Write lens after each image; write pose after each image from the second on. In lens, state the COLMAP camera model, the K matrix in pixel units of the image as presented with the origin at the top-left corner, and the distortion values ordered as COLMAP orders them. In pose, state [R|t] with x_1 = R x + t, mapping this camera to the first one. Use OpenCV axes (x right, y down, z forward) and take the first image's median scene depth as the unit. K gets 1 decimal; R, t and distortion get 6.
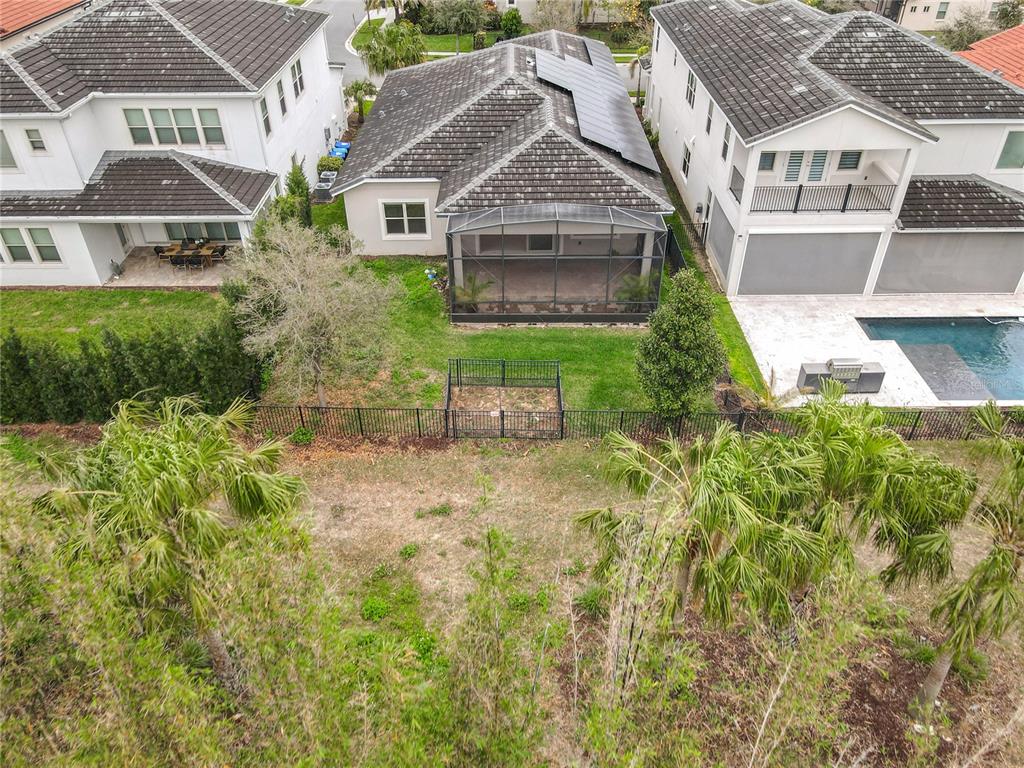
lens RADIAL K [[771.9, 0, 513.2], [0, 771.9, 396.2], [0, 0, 1]] dist [0.000933, 0.022413]
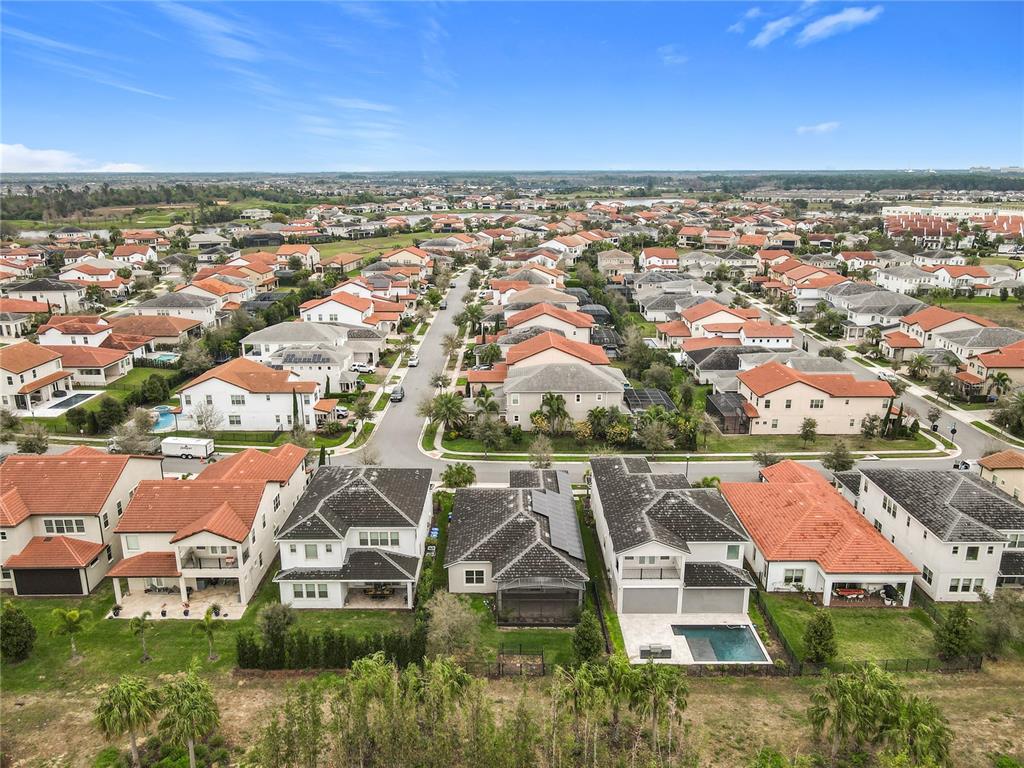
lens RADIAL K [[771.9, 0, 504.7], [0, 771.9, 395.6], [0, 0, 1]] dist [0.000933, 0.022413]
pose [[0.999986, 0.003089, -0.004198, -0.048781], [-0.004356, 0.937658, -0.347533, 0.060684], [0.002863, 0.347547, 0.937658, -1.415833]]
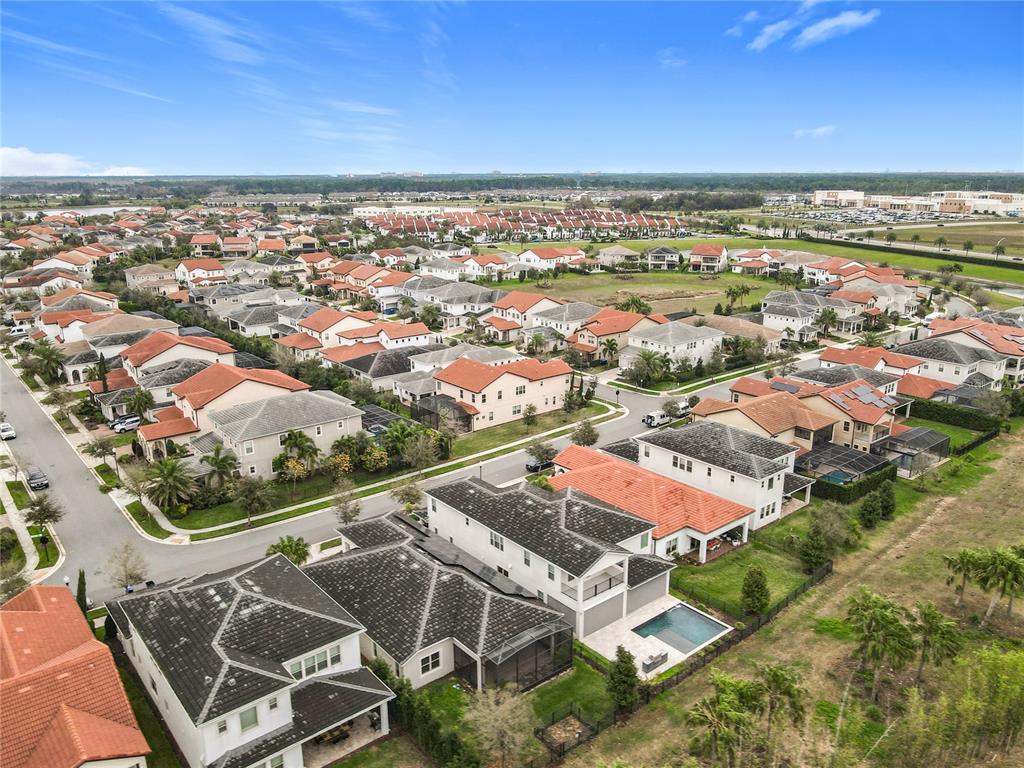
lens RADIAL K [[771.9, 0, 502.3], [0, 771.9, 380.8], [0, 0, 1]] dist [0.000933, 0.022413]
pose [[0.778761, -0.165006, 0.605230, -1.110878], [0.377423, 0.893879, -0.241936, -0.352428], [-0.501082, 0.416838, 0.758395, -0.843956]]
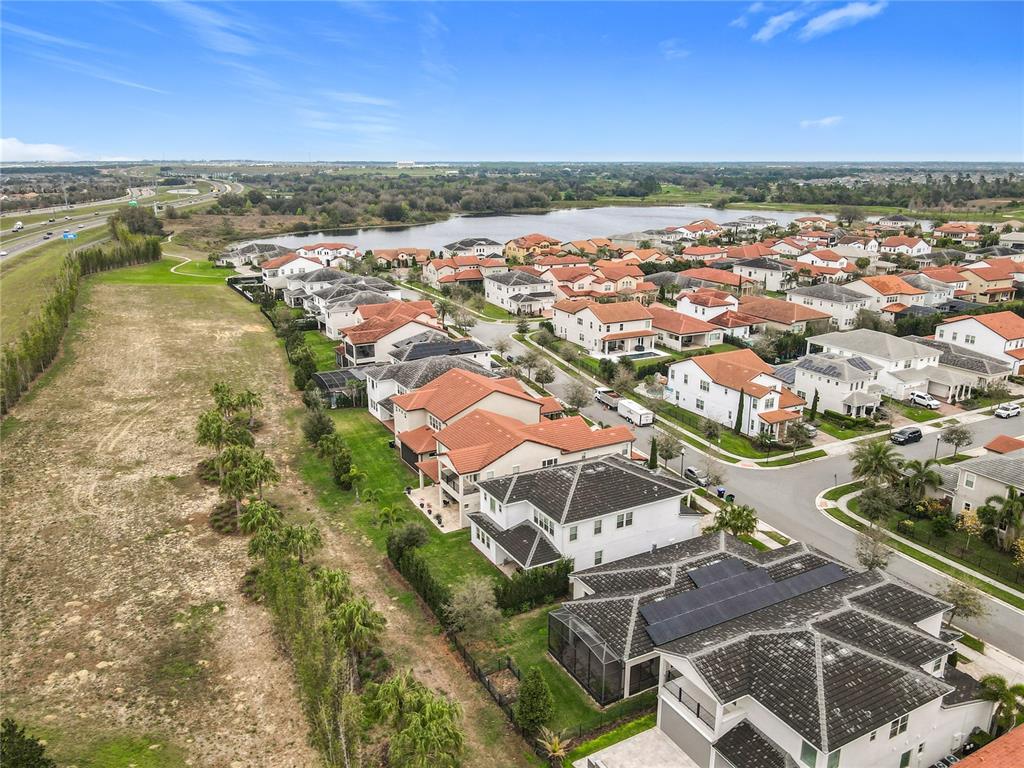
lens RADIAL K [[771.9, 0, 512.1], [0, 771.9, 399.1], [0, 0, 1]] dist [0.000933, 0.022413]
pose [[0.479753, 0.265897, -0.836143, 1.484069], [-0.527382, 0.849002, -0.032609, -0.567984], [0.701217, 0.456612, 0.547541, -0.584746]]
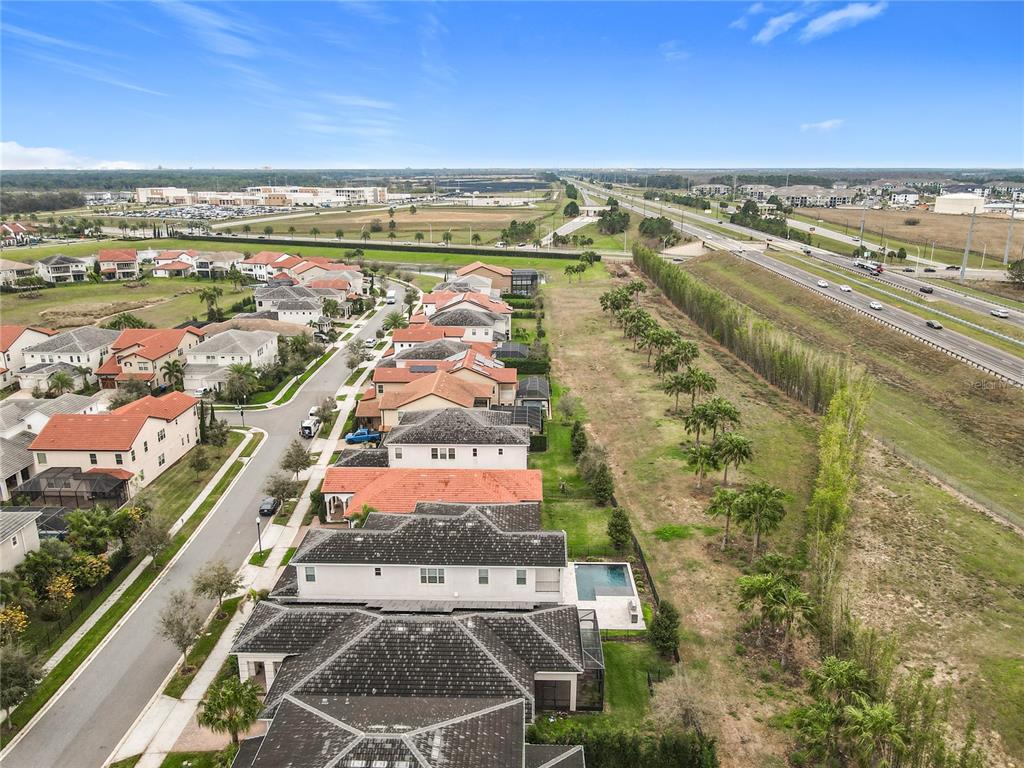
lens RADIAL K [[771.9, 0, 493.5], [0, 771.9, 404.6], [0, 0, 1]] dist [0.000933, 0.022413]
pose [[0.042861, -0.294181, 0.954788, -1.696919], [0.602758, 0.769763, 0.210114, -1.244759], [-0.796772, 0.566500, 0.210312, 0.363086]]
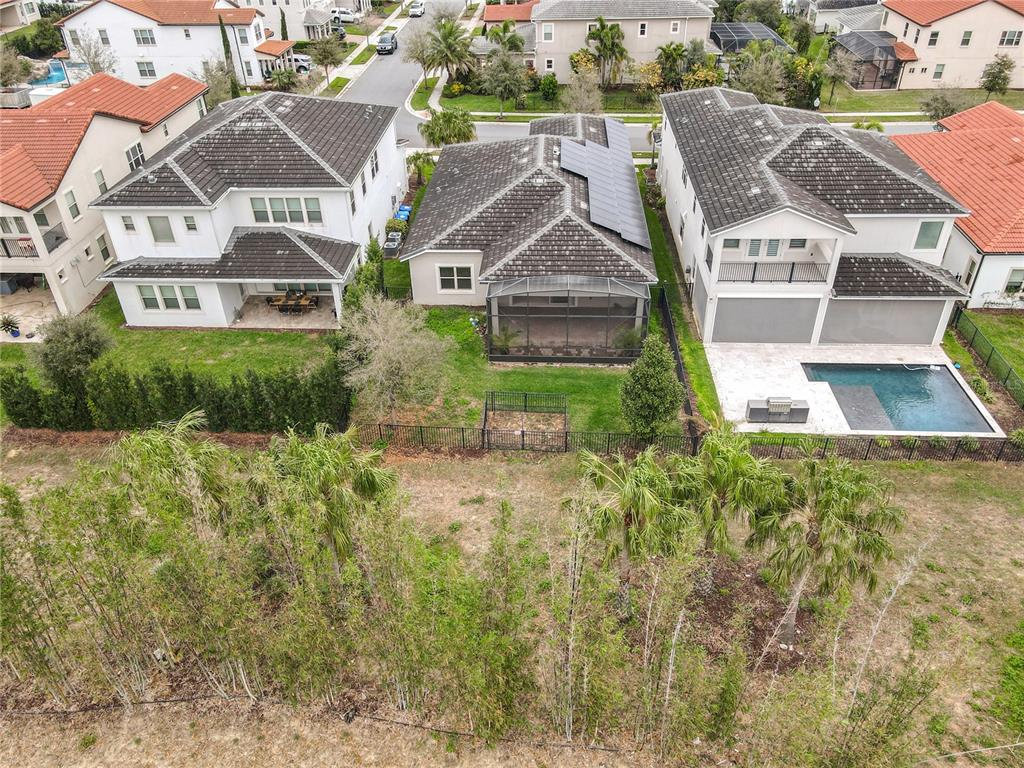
lens RADIAL K [[771.9, 0, 508.1], [0, 771.9, 380.9], [0, 0, 1]] dist [0.000933, 0.022413]
pose [[0.998090, 0.019785, -0.058520, 0.030723], [-0.021532, 0.999336, -0.029377, -0.023227], [0.057900, 0.030581, 0.997854, -0.314660]]
